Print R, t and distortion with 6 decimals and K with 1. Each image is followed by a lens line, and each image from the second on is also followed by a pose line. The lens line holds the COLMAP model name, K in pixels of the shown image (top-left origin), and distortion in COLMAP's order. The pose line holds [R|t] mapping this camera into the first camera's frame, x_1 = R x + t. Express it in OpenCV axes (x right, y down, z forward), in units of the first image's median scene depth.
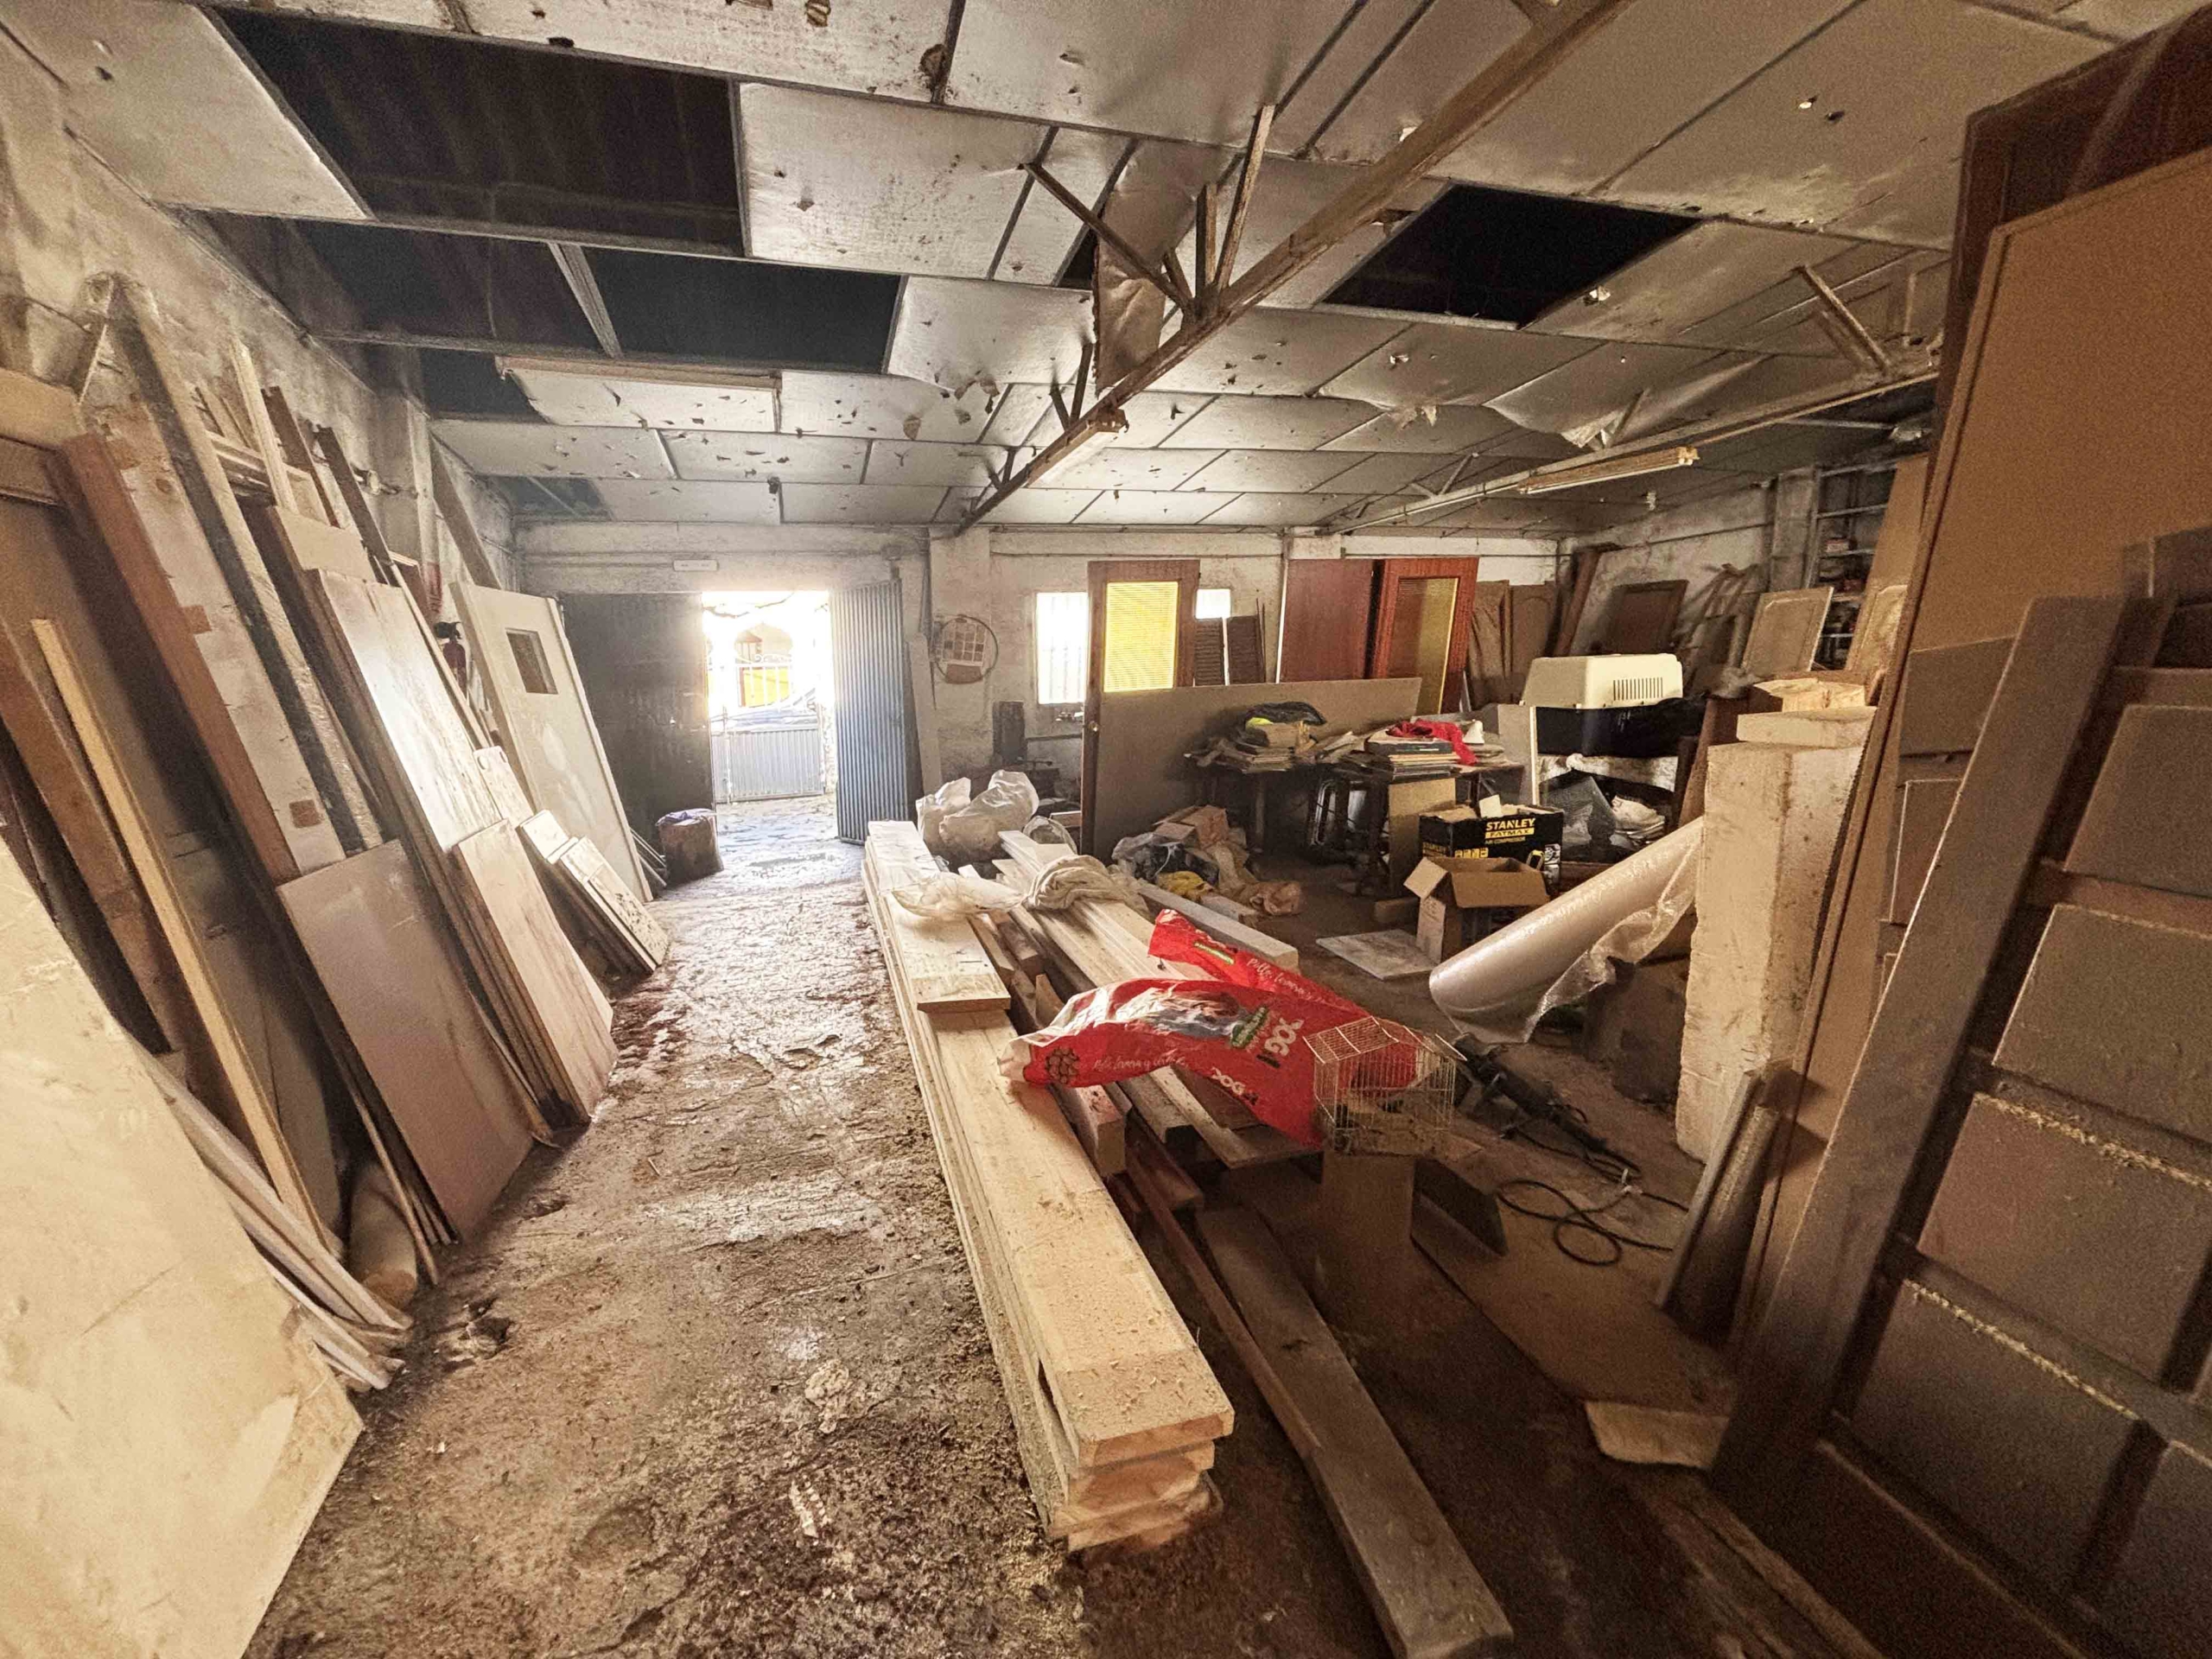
lens RADIAL K [[890.4, 0, 1105.3], [0, 890.4, 819.4], [0, 0, 1]] dist [0.000035, 0.000693]
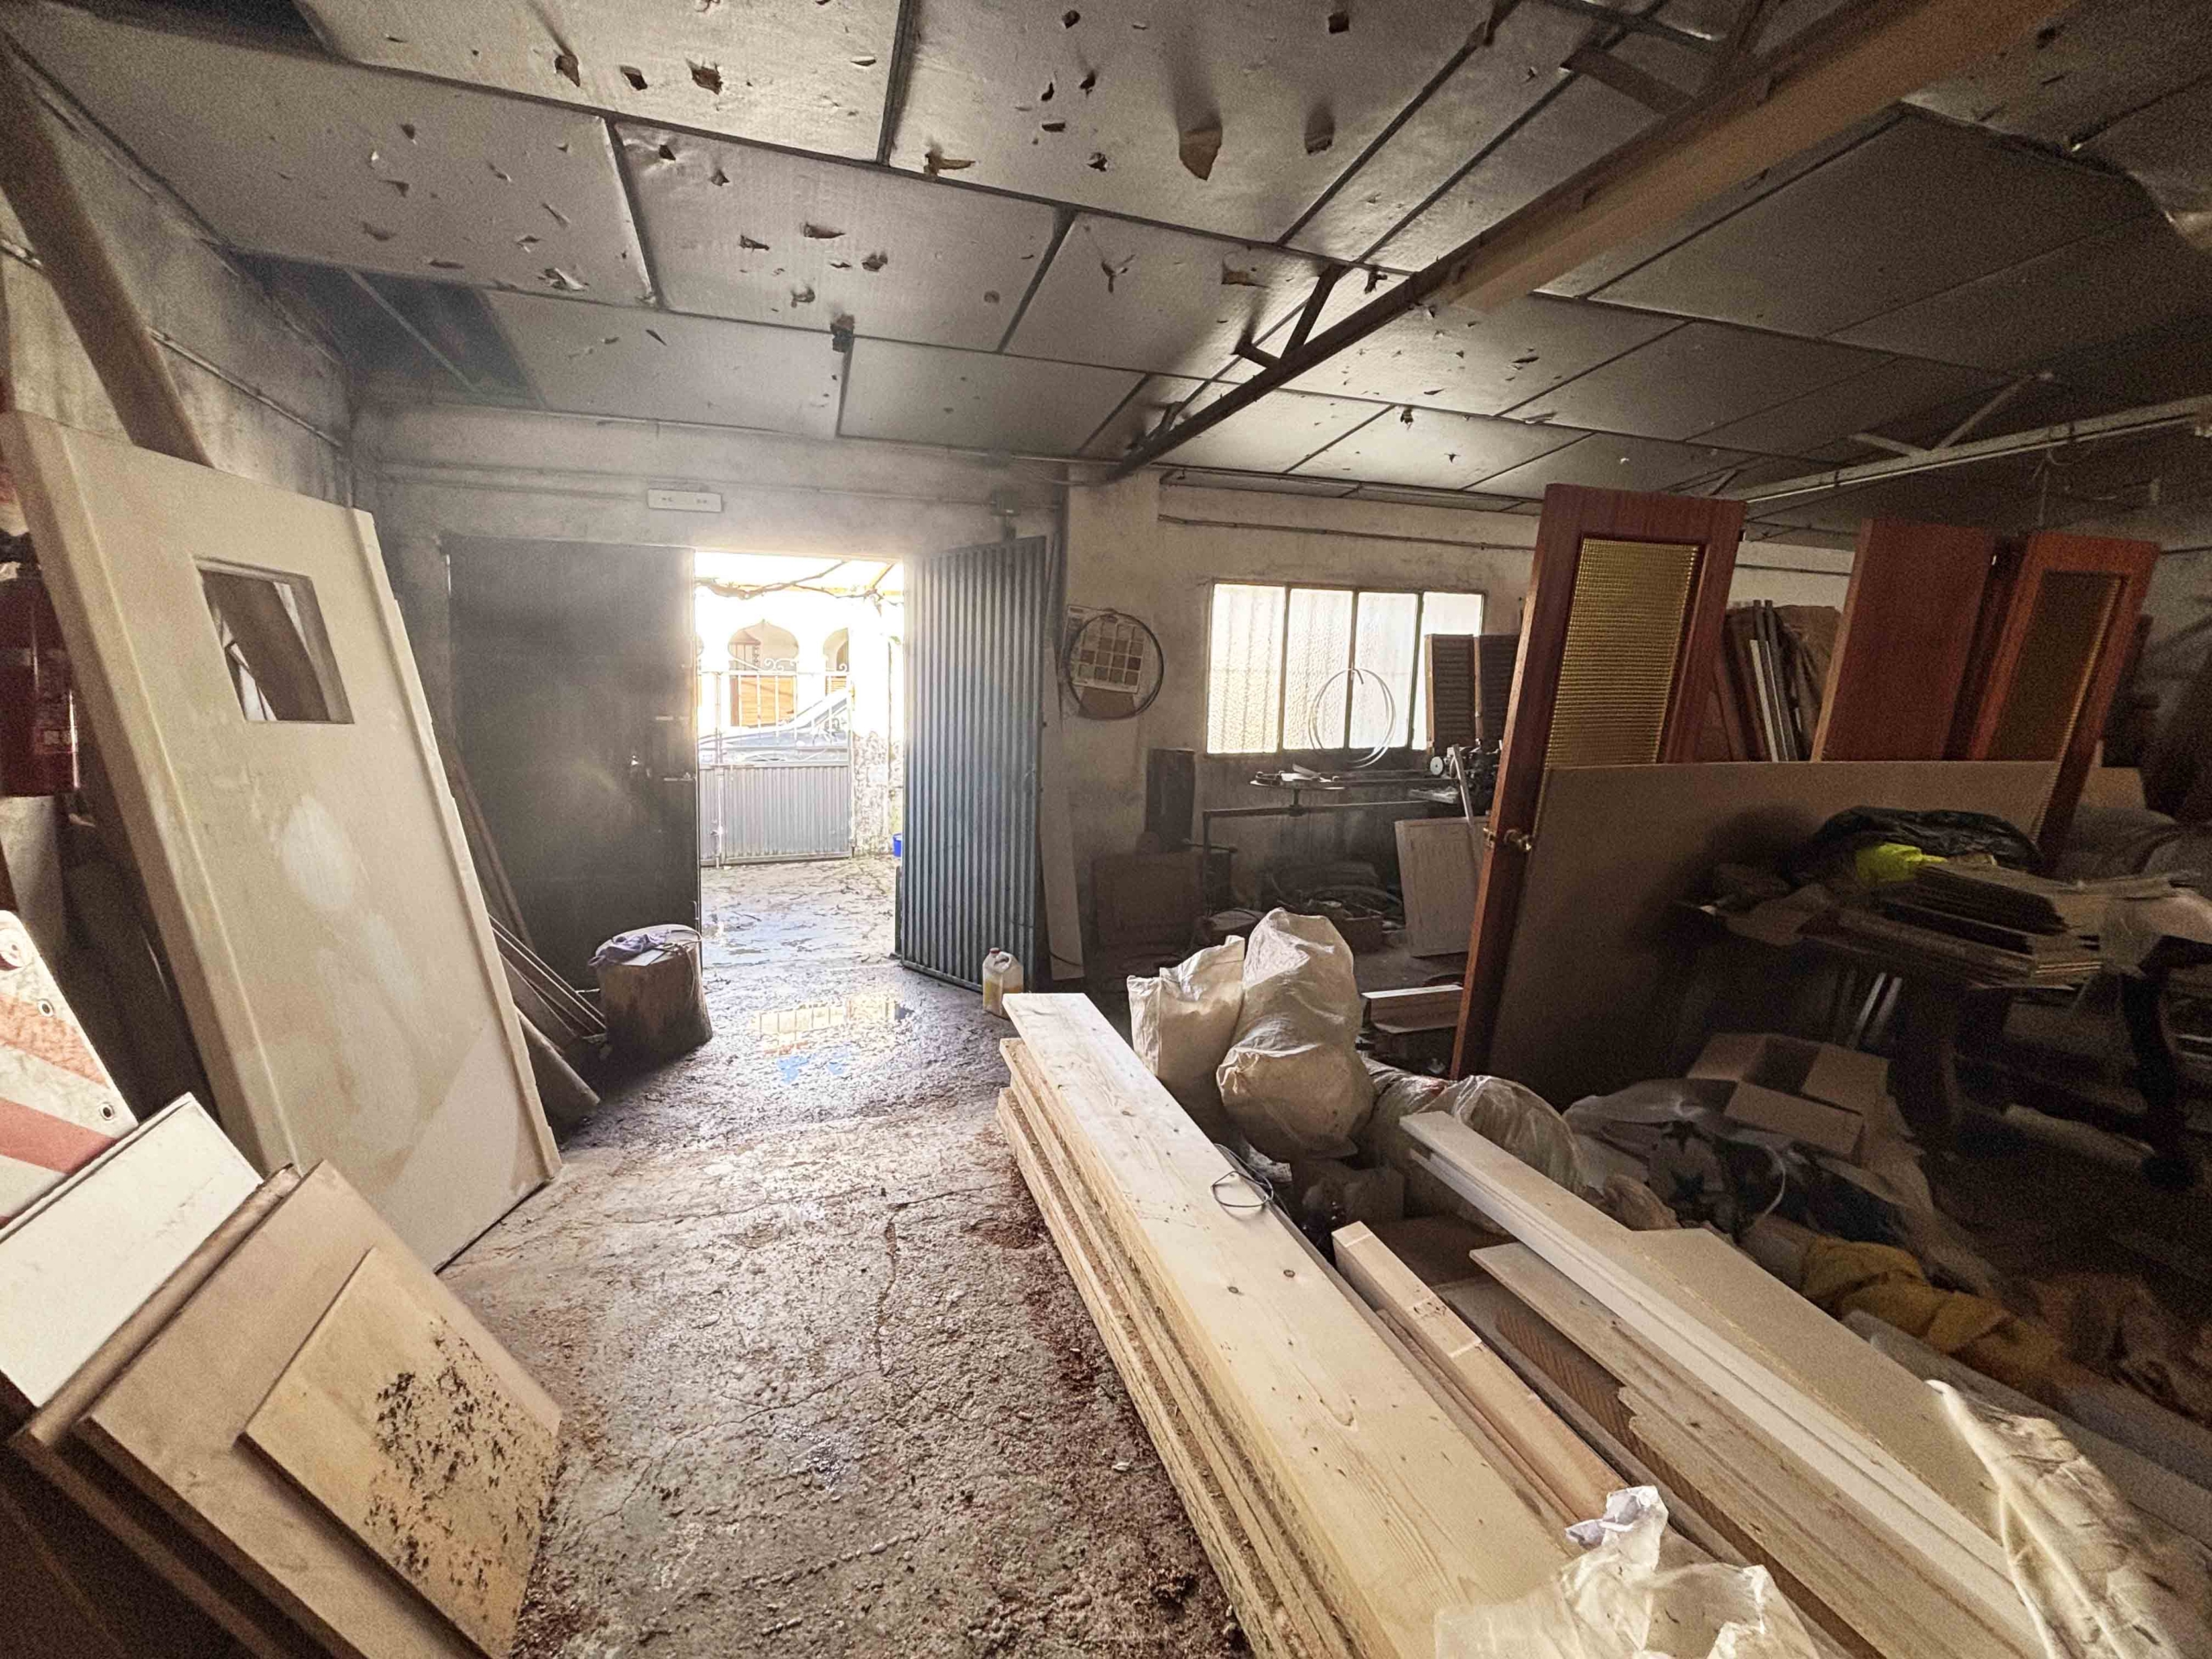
lens RADIAL K [[890.4, 0, 1105.0], [0, 890.4, 838.0], [0, 0, 1]] dist [0.000035, 0.000693]
pose [[0.998823, 0.044603, 0.019078, -0.183382], [-0.044548, 0.999002, -0.003314, -0.072561], [-0.019207, 0.002460, 0.999813, 0.404445]]
